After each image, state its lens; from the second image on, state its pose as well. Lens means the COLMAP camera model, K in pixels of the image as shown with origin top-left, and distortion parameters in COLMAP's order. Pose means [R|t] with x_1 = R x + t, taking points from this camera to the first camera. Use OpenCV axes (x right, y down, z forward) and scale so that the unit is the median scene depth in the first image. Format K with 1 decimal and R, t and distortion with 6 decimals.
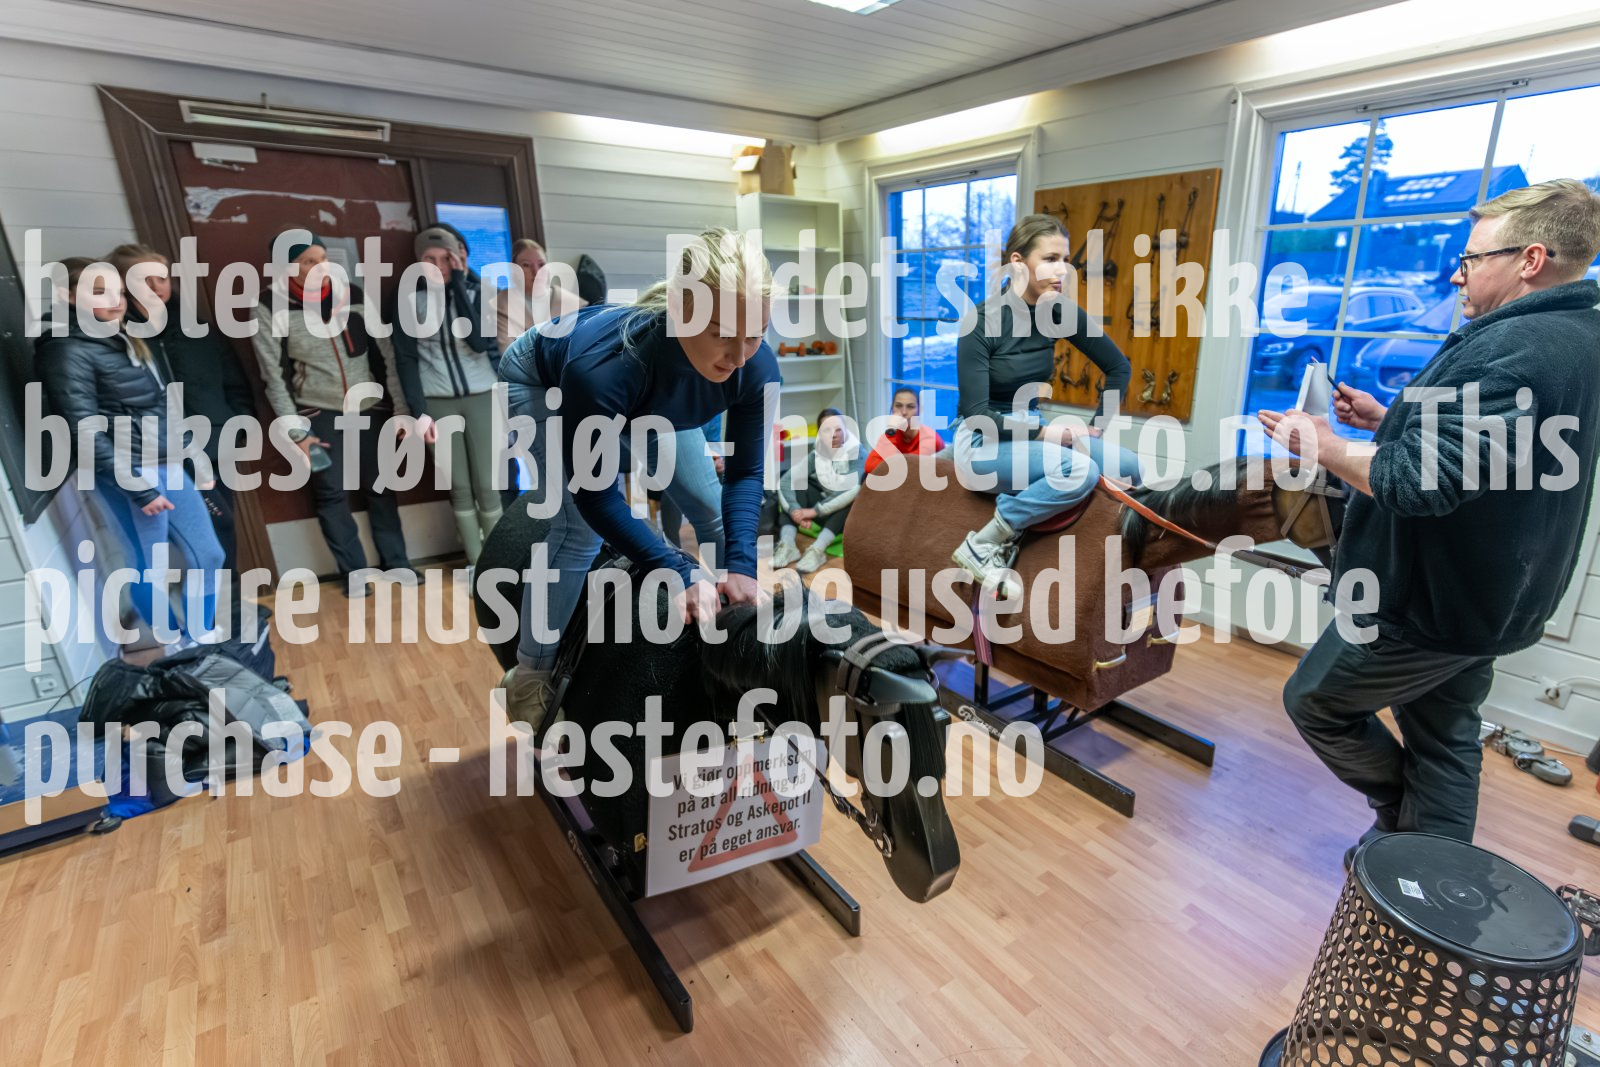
lens RADIAL K [[789.2, 0, 887.1], [0, 789.2, 549.8], [0, 0, 1]] dist [0.000086, -0.000996]
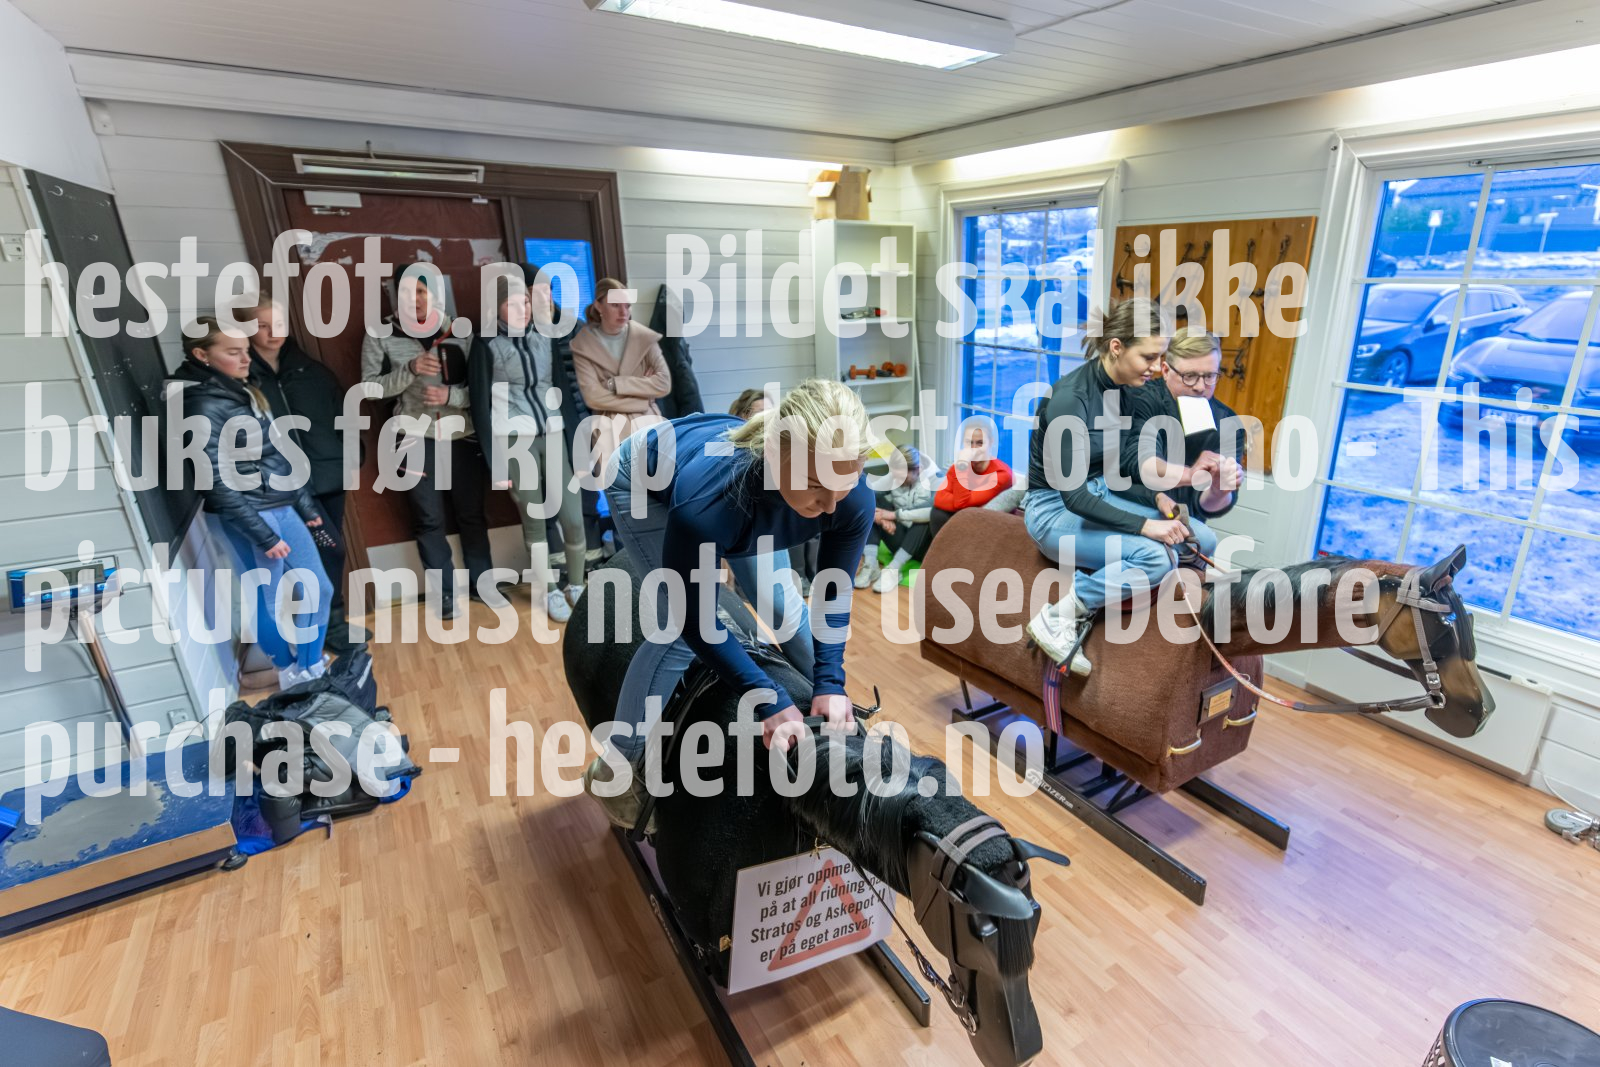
lens RADIAL K [[789.2, 0, 887.1], [0, 789.2, 549.8], [0, 0, 1]] dist [0.000086, -0.000996]
pose [[0.997086, 0.026278, -0.071616, -0.026279], [-0.024332, 0.999314, 0.027911, -0.128489], [0.072301, -0.026087, 0.997042, -0.007468]]
